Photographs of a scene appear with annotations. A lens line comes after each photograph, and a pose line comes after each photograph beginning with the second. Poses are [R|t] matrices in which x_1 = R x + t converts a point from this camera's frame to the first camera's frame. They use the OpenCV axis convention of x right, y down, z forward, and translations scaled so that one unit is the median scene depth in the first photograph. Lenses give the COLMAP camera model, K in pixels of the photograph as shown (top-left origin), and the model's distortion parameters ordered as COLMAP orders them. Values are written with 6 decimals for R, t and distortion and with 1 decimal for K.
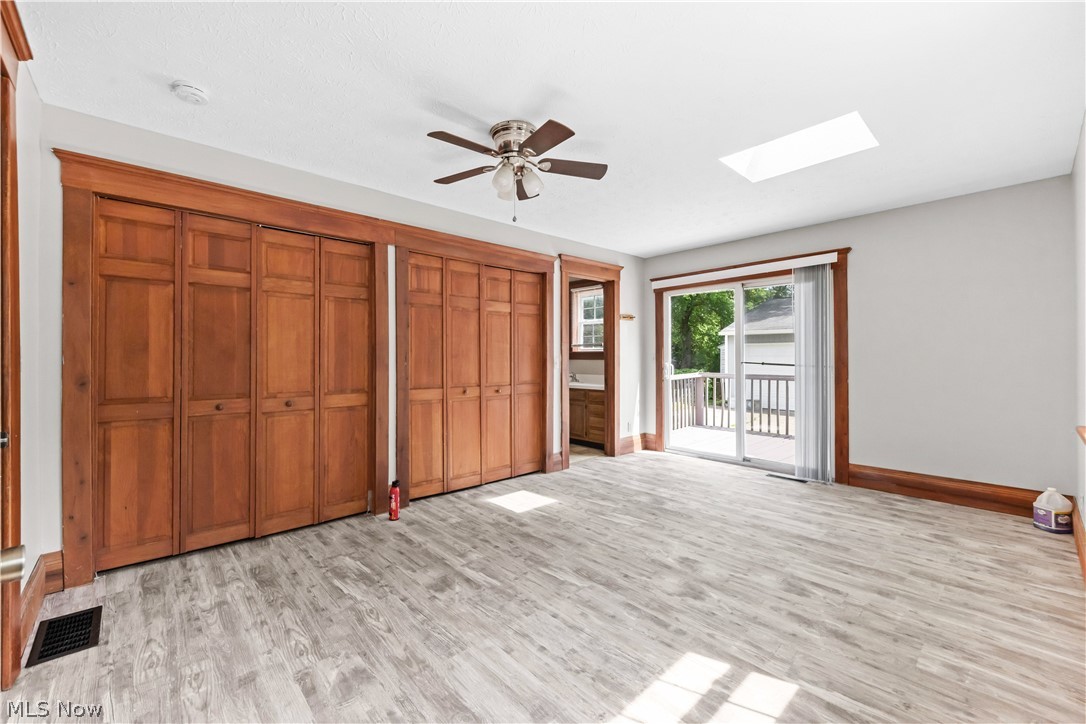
lens RADIAL K [[440.9, 0, 528.7], [0, 440.9, 356.8], [0, 0, 1]] dist [0.012986, -0.007216]
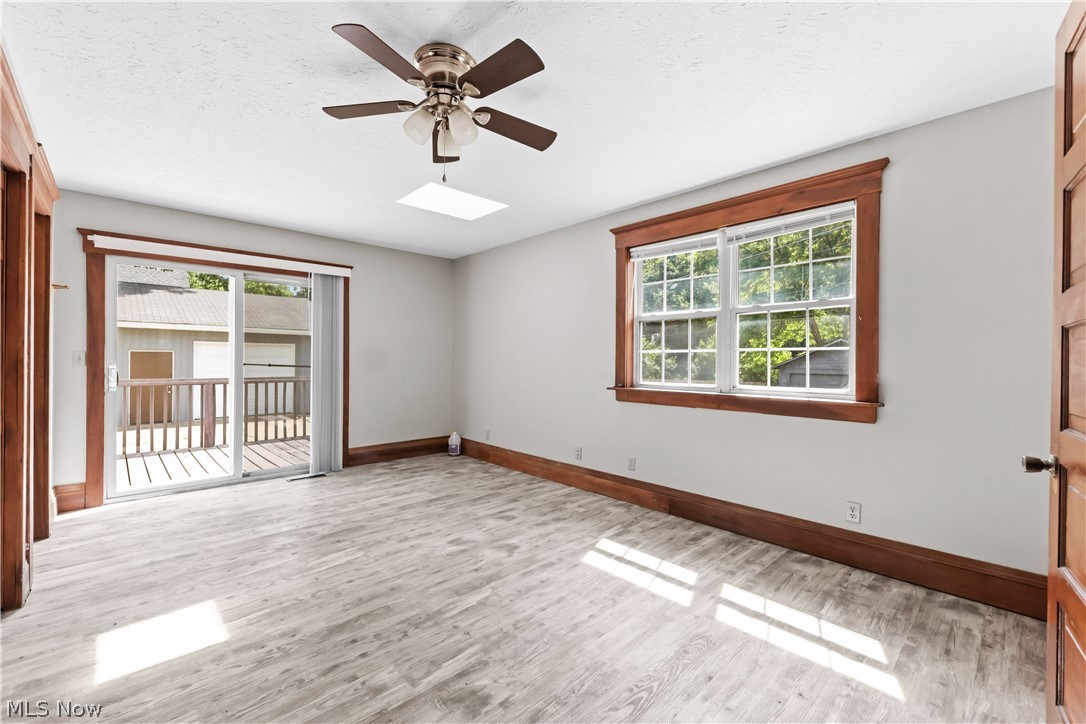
lens RADIAL K [[452.0, 0, 543.0], [0, 452.0, 364.0], [0, 0, 1]] dist [0.005207, -0.003002]
pose [[-0.034255, -0.007038, 0.999388, -0.704515], [-0.008365, 0.999942, 0.006755, 0.001920], [-0.999378, -0.008128, -0.034312, 0.734966]]
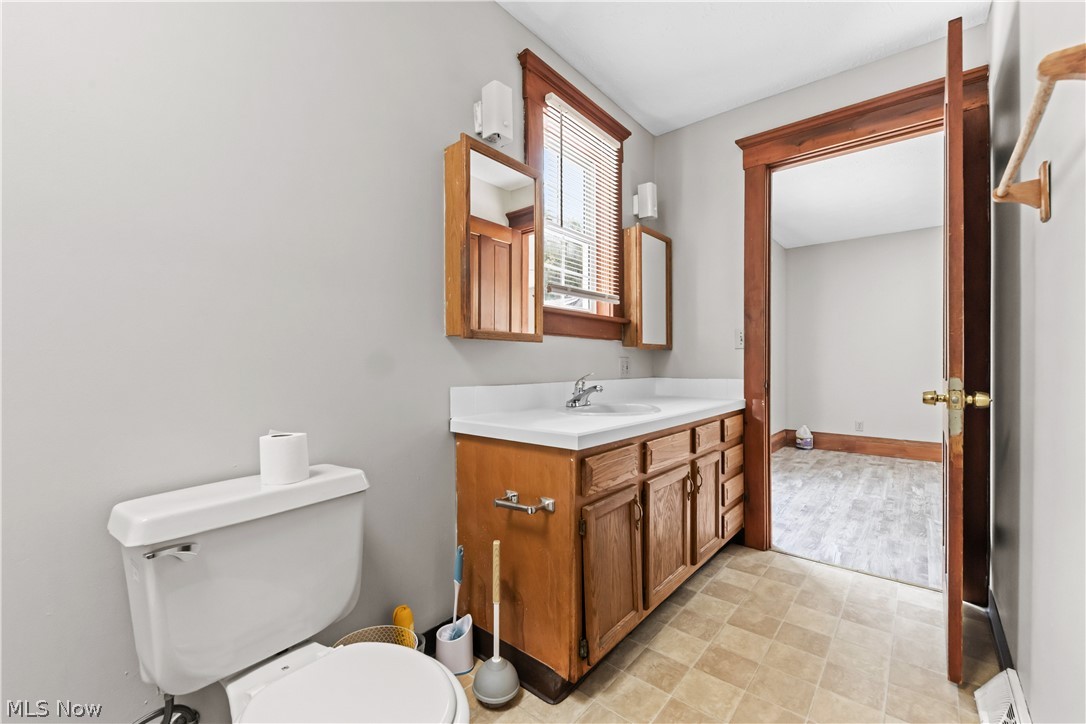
lens RADIAL K [[452.0, 0, 543.0], [0, 452.0, 364.0], [0, 0, 1]] dist [0.005207, -0.003002]
pose [[-0.150073, -0.000753, 0.988675, -0.457094], [-0.006334, 0.999980, -0.000200, 0.063955], [-0.988655, -0.006292, -0.150074, 2.394354]]
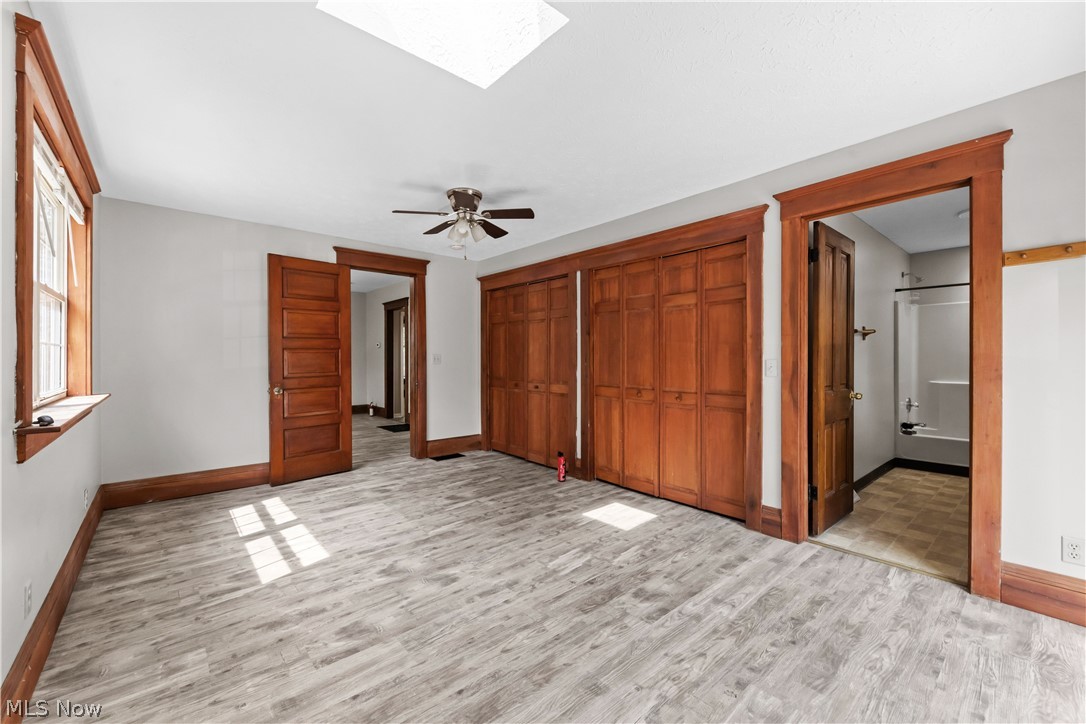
lens RADIAL K [[435.7, 0, 537.9], [0, 435.7, 350.8], [0, 0, 1]] dist [0.011576, -0.005555]
pose [[-0.018510, -0.016245, -0.999697, 1.137662], [0.001139, 0.999867, -0.016269, -0.001367], [0.999828, -0.001440, -0.018489, 1.075014]]
